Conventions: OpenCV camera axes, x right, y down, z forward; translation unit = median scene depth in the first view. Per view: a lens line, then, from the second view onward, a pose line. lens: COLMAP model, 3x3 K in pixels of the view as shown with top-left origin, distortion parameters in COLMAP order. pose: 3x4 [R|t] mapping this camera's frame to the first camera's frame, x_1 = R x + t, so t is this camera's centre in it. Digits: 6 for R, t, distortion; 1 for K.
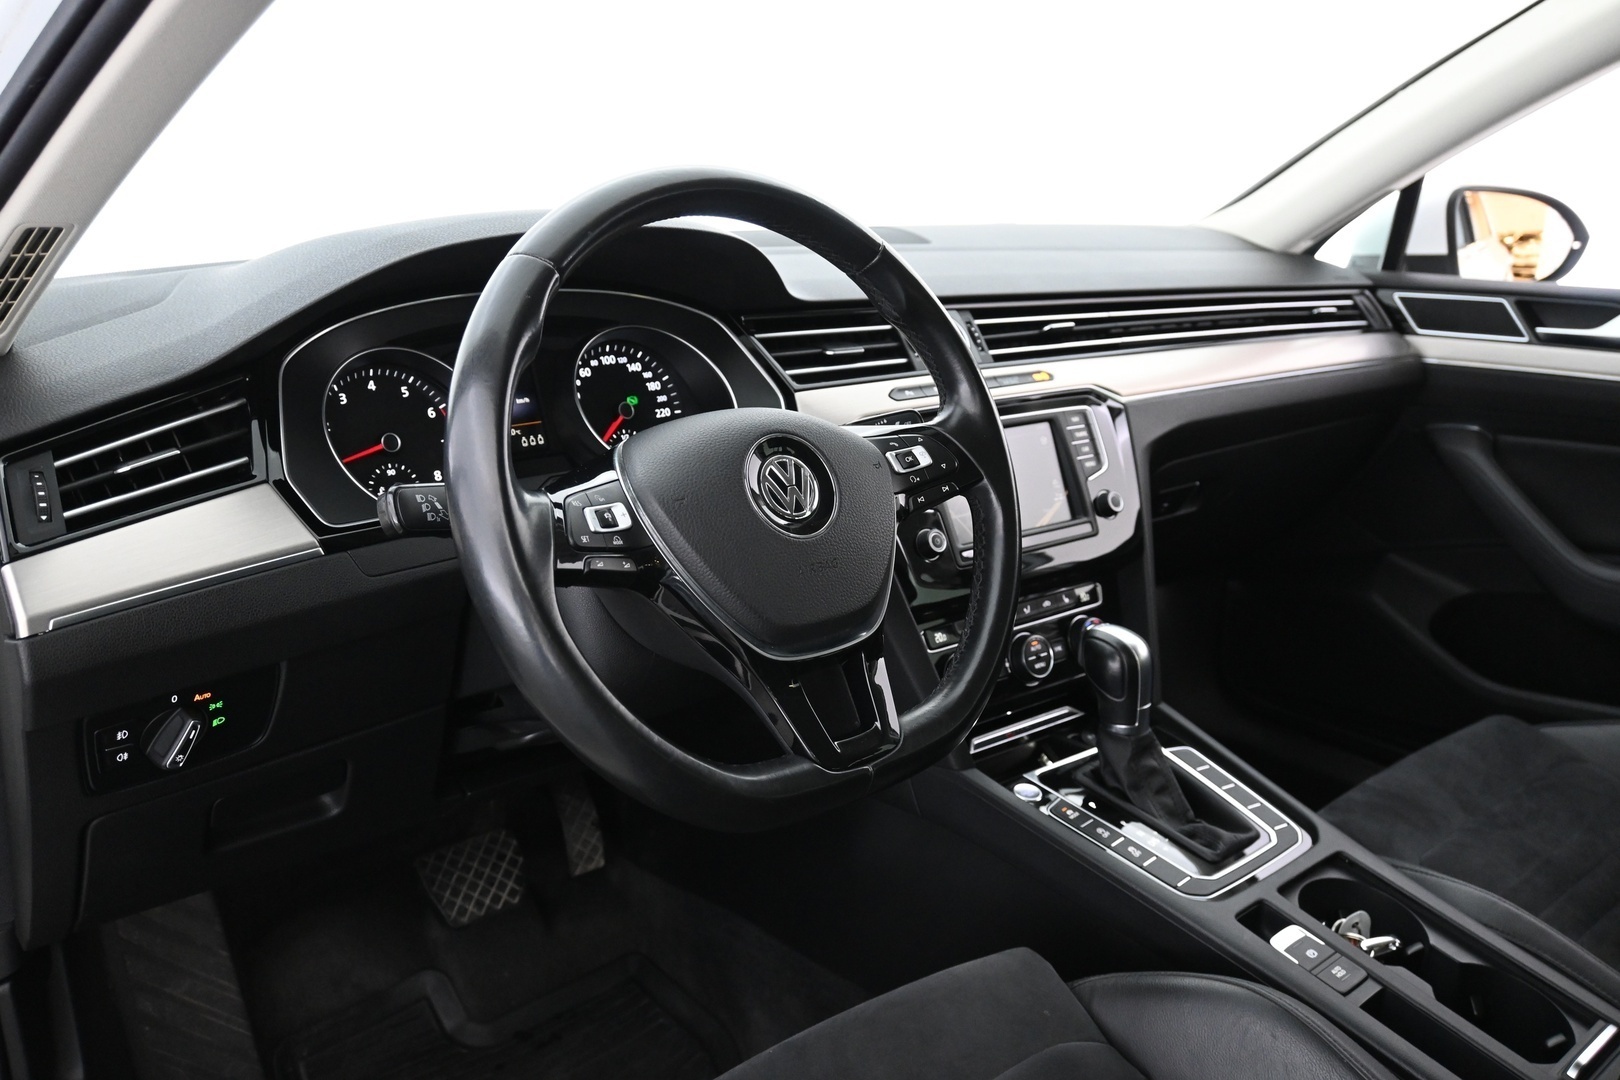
lens RADIAL K [[1381.8, 0, 816.5], [0, 1381.8, 541.8], [0, 0, 1]] dist [0.002417, 0.003762]
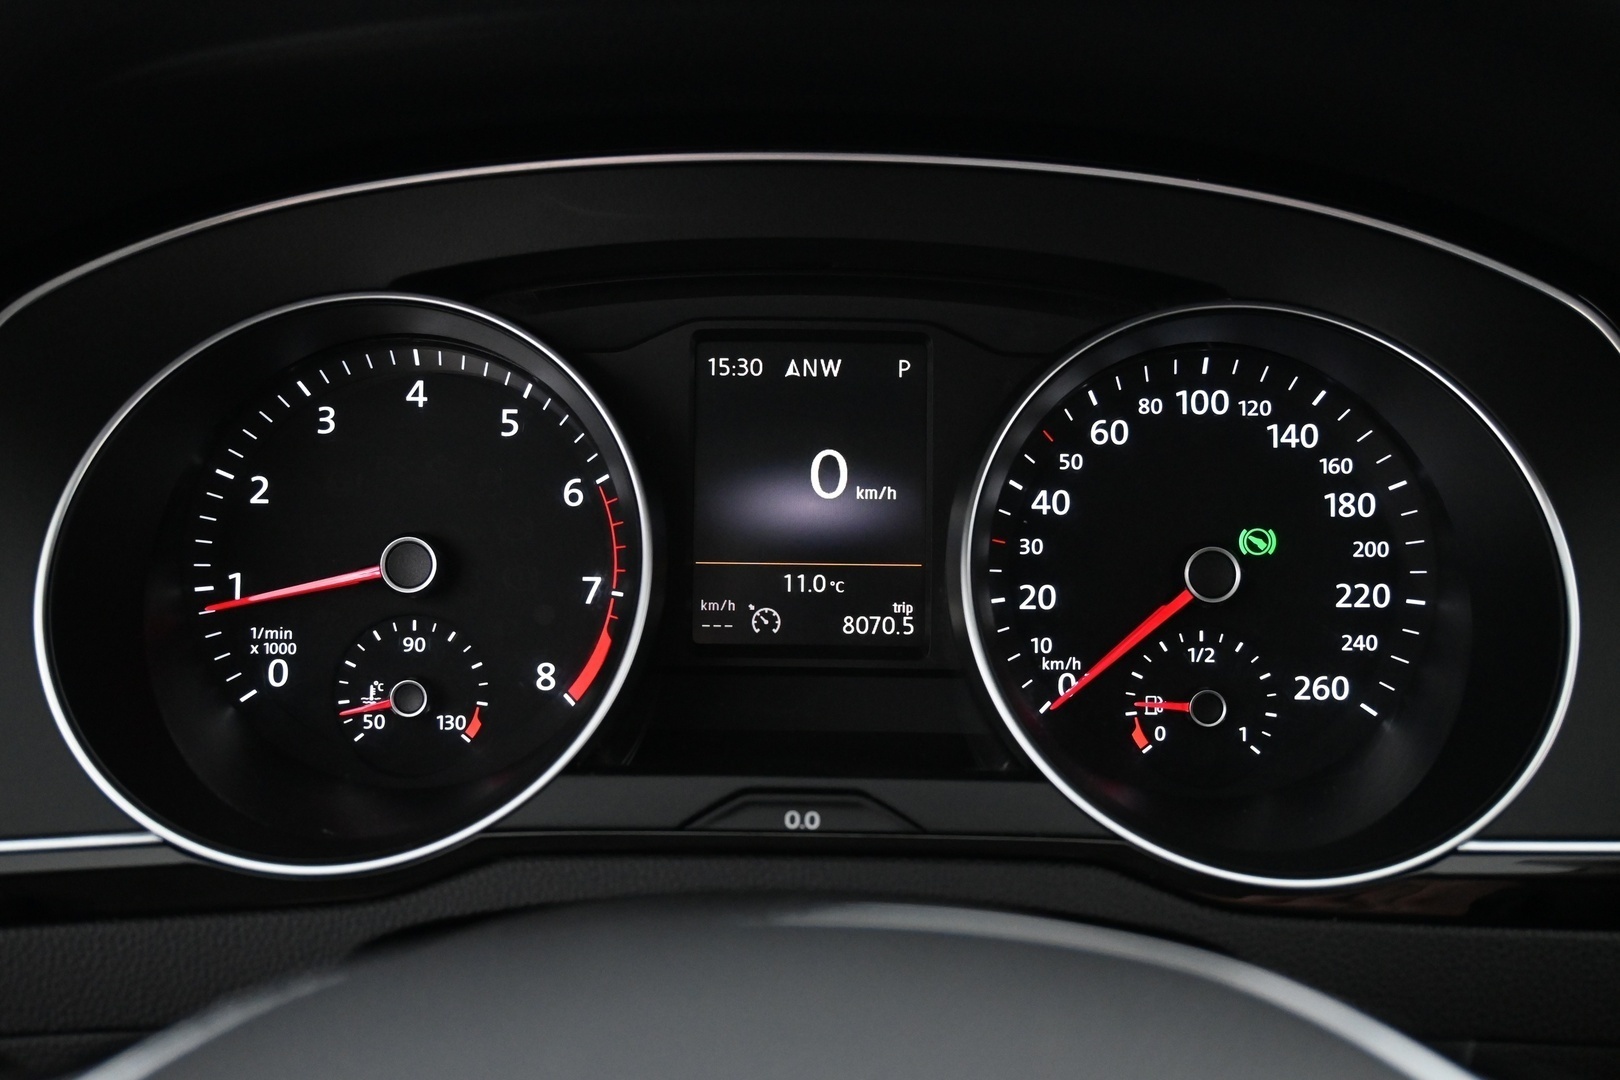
lens RADIAL K [[1664.0, 0, 808.2], [0, 1664.0, 542.5], [0, 0, 1]] dist [-0.003948, 0.000000]
pose [[0.748997, 0.206785, -0.629479, 0.026269], [-0.186071, 0.977465, 0.099699, -0.119843], [0.635910, 0.042453, 0.770595, 0.643930]]
